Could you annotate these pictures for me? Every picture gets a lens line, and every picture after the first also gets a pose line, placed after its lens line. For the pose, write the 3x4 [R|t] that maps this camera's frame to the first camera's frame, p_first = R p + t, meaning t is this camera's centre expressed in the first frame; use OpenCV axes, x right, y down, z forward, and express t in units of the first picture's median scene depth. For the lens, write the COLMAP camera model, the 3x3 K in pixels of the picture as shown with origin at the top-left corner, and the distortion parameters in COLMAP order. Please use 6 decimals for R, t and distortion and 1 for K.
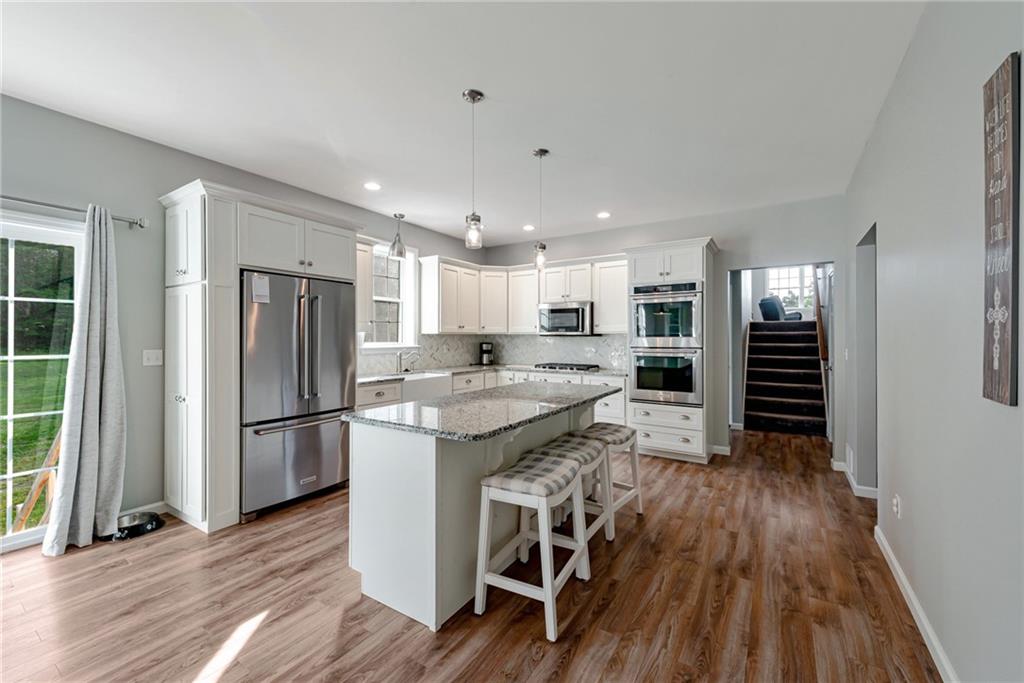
lens RADIAL K [[407.6, 0, 515.9], [0, 407.6, 338.3], [0, 0, 1]] dist [0.003670, -0.000172]
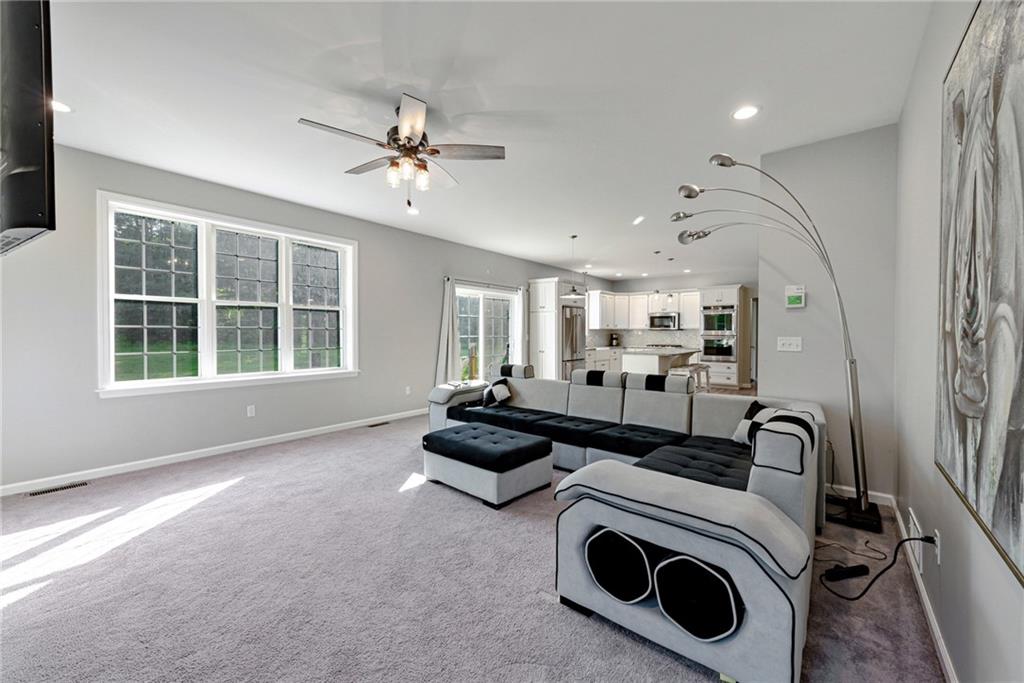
lens RADIAL K [[407.6, 0, 505.6], [0, 407.6, 342.2], [0, 0, 1]] dist [0.003670, -0.000172]
pose [[0.994685, 0.001081, -0.102963, -0.444444], [0.001069, 0.999783, 0.020823, 0.011247], [0.102963, -0.020823, 0.994467, -1.053191]]
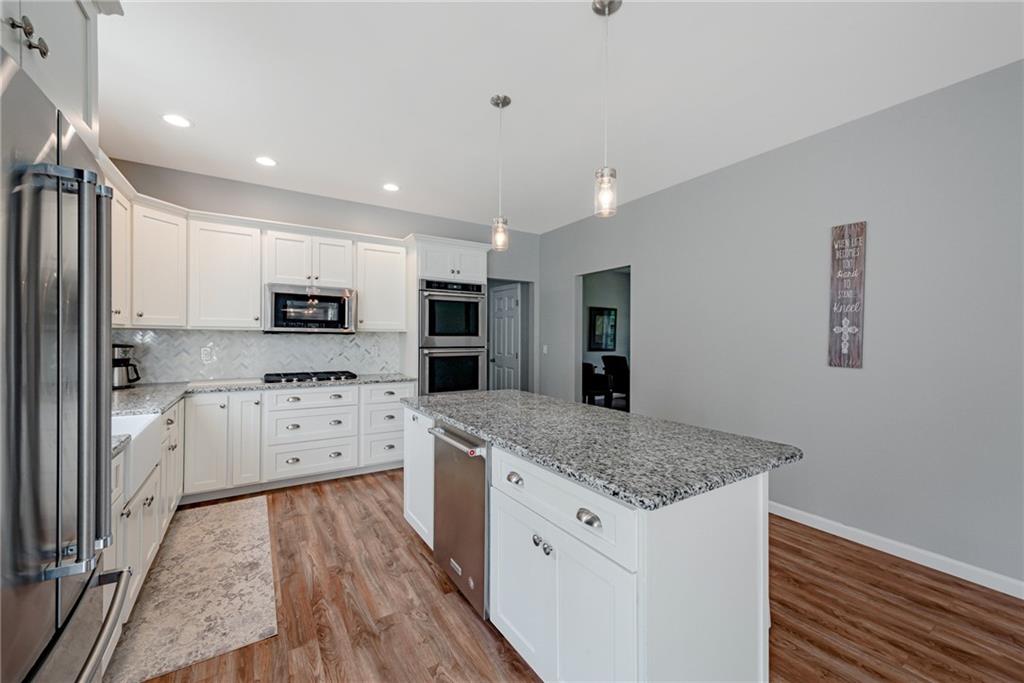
lens RADIAL K [[407.6, 0, 510.8], [0, 407.6, 337.4], [0, 0, 1]] dist [0.003670, -0.000172]
pose [[0.412658, 0.001391, 0.910885, -0.399601], [-0.005136, 0.999986, 0.000800, -0.001673], [-0.910871, -0.005008, 0.412660, 0.406042]]
